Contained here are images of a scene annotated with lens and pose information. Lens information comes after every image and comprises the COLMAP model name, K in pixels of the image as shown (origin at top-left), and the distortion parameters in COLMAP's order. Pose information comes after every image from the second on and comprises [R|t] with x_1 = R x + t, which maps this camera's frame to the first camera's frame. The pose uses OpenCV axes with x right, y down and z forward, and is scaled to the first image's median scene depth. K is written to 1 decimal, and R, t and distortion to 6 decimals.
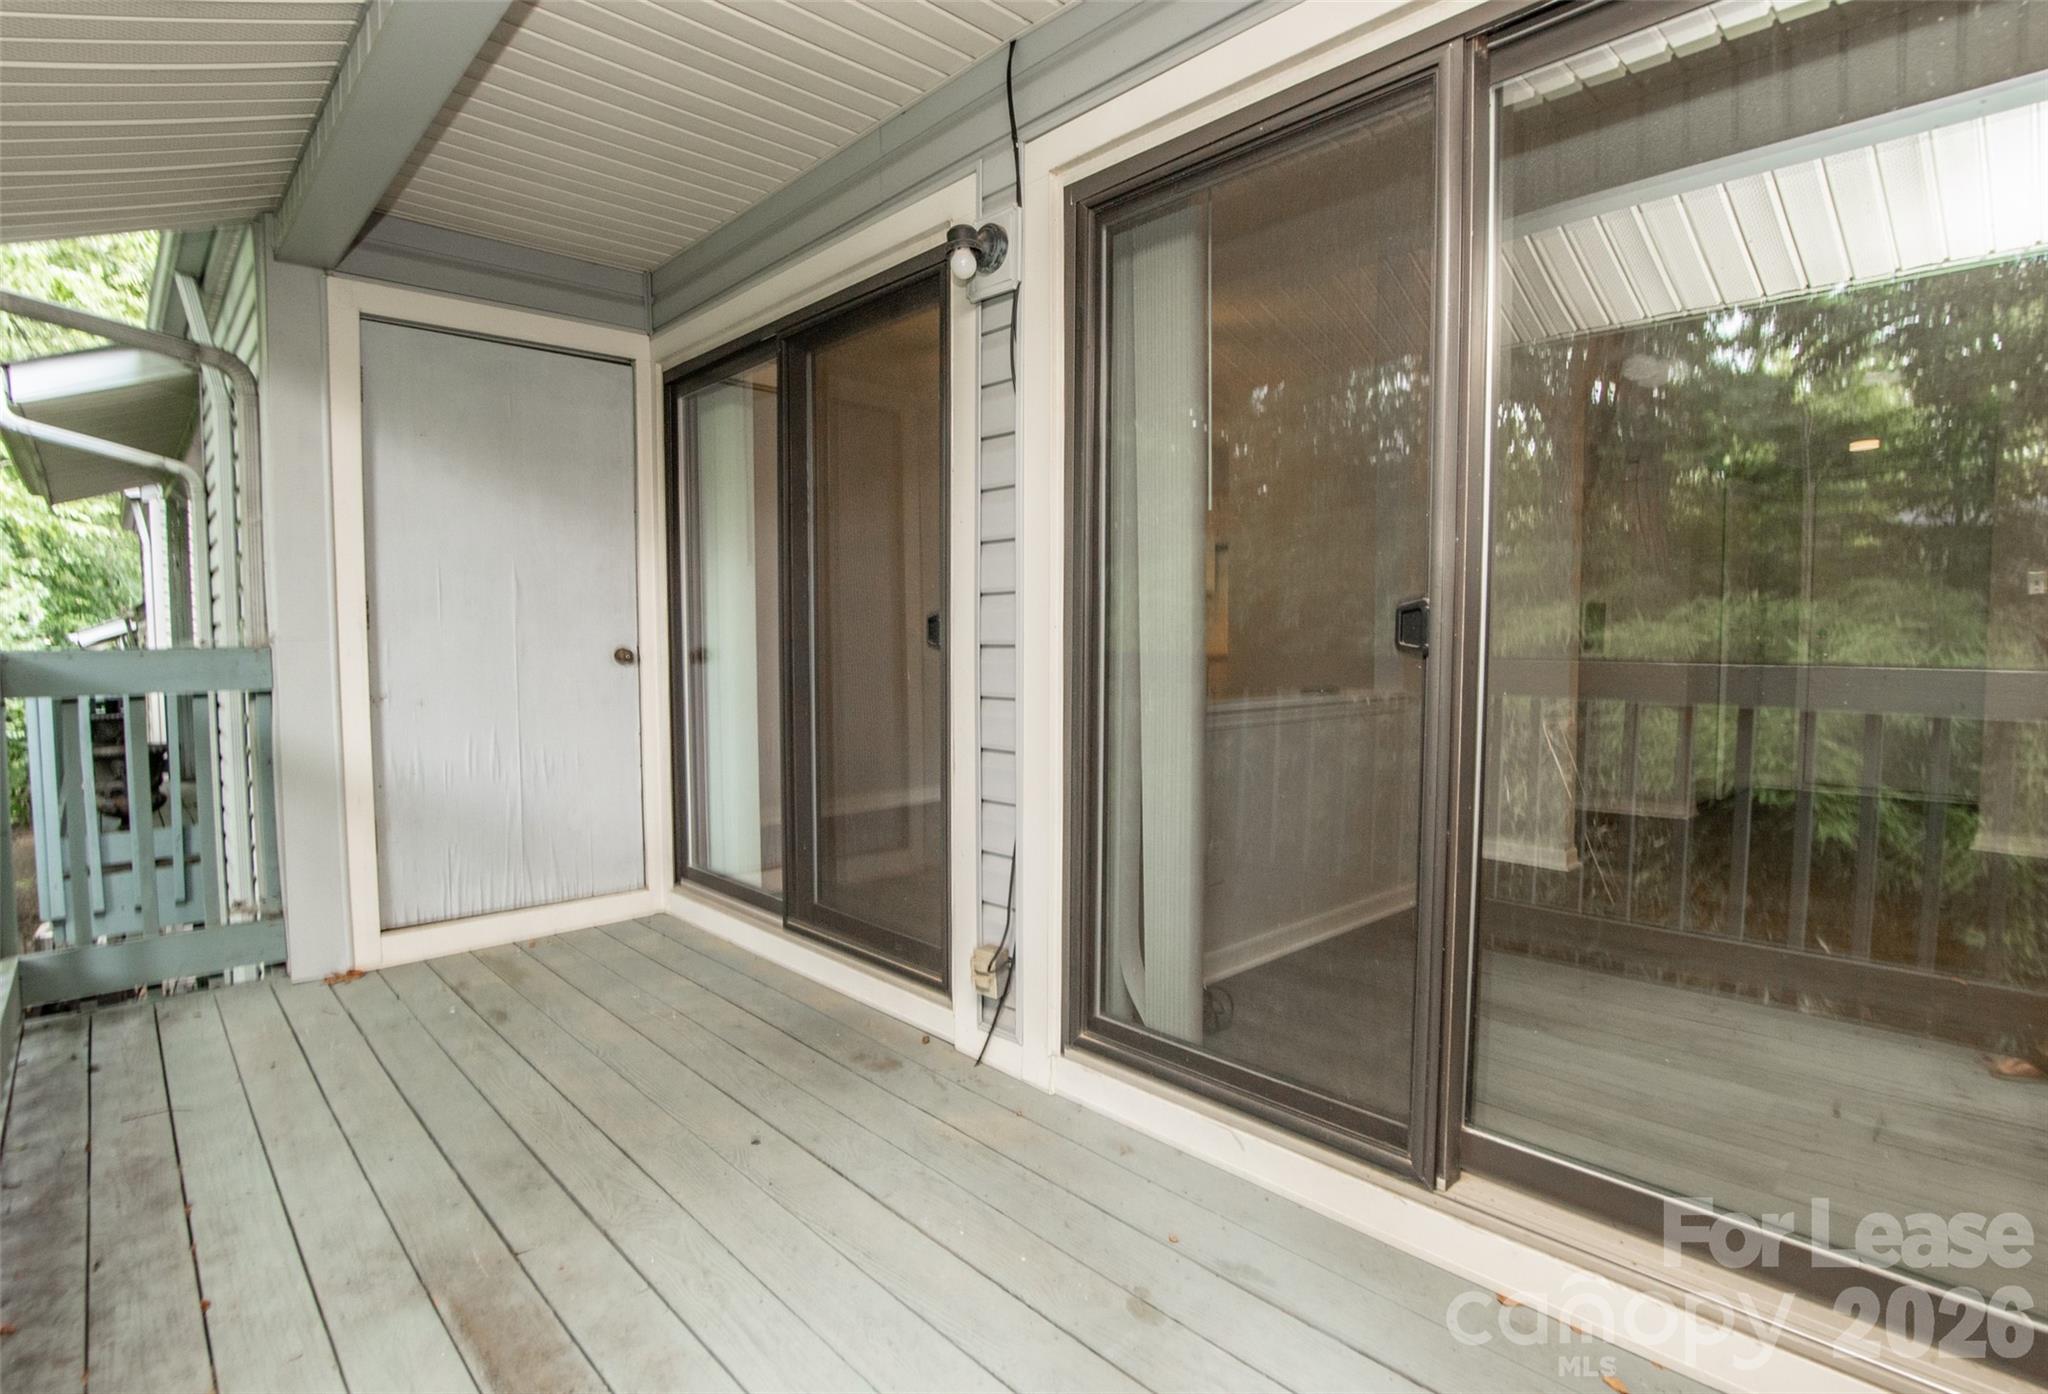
lens RADIAL K [[1007.2, 0, 1024.0], [0, 1007.2, 697.0], [0, 0, 1]] dist [-0.004275, -0.000615]
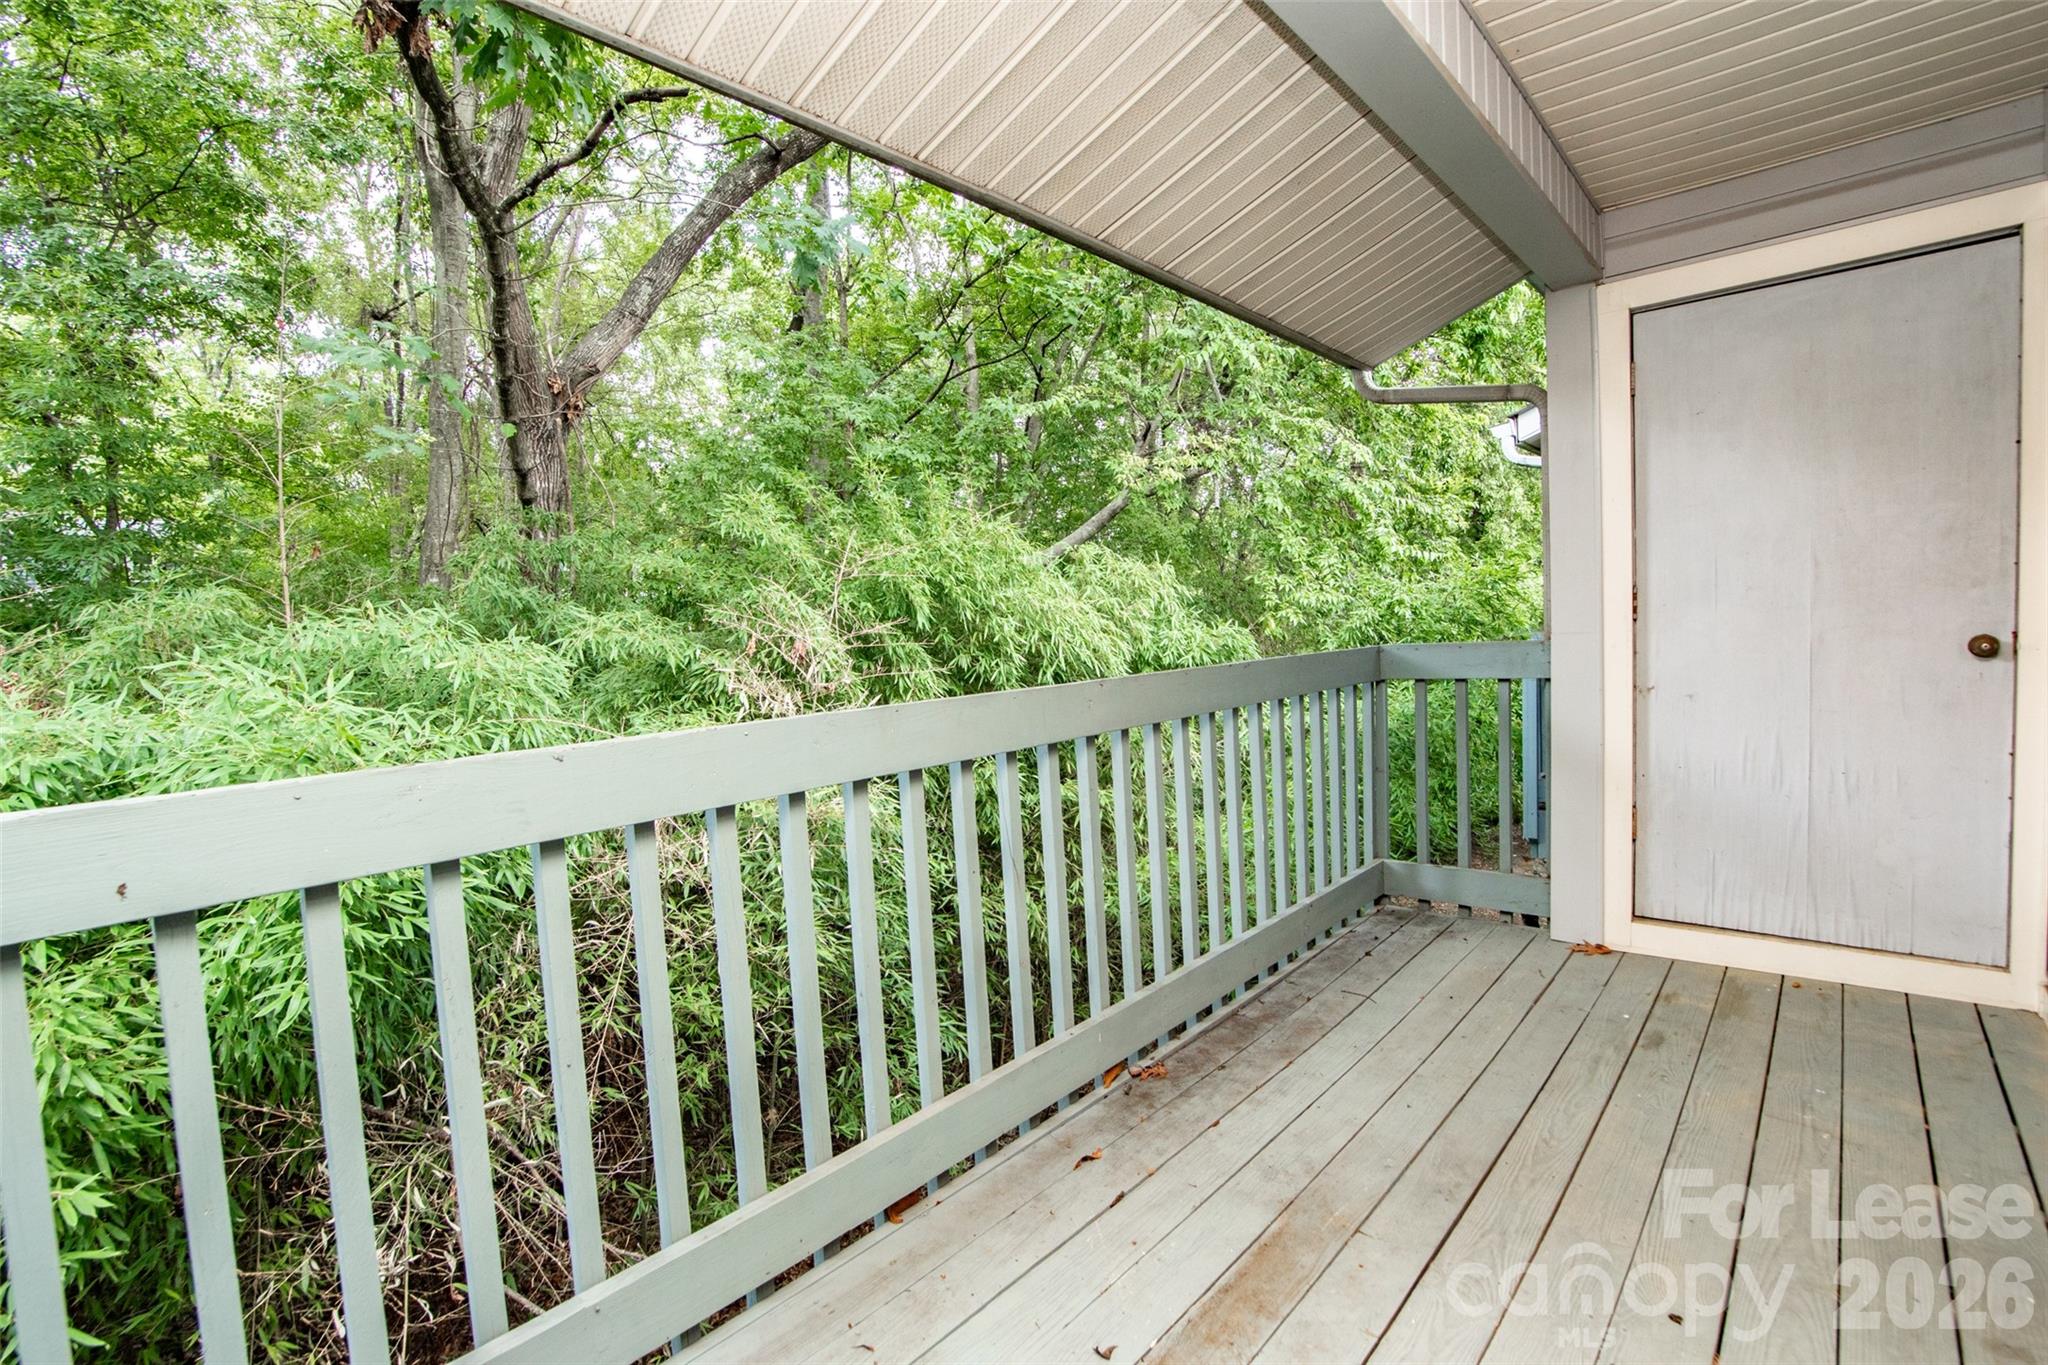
lens RADIAL K [[953.6, 0, 1013.0], [0, 953.6, 691.3], [0, 0, 1]] dist [-0.042222, 0.007568]
pose [[0.097704, 0.063619, -0.993180, 0.238747], [-0.011883, 0.997958, 0.062756, -0.050731], [0.995145, 0.005670, 0.098260, 0.290652]]
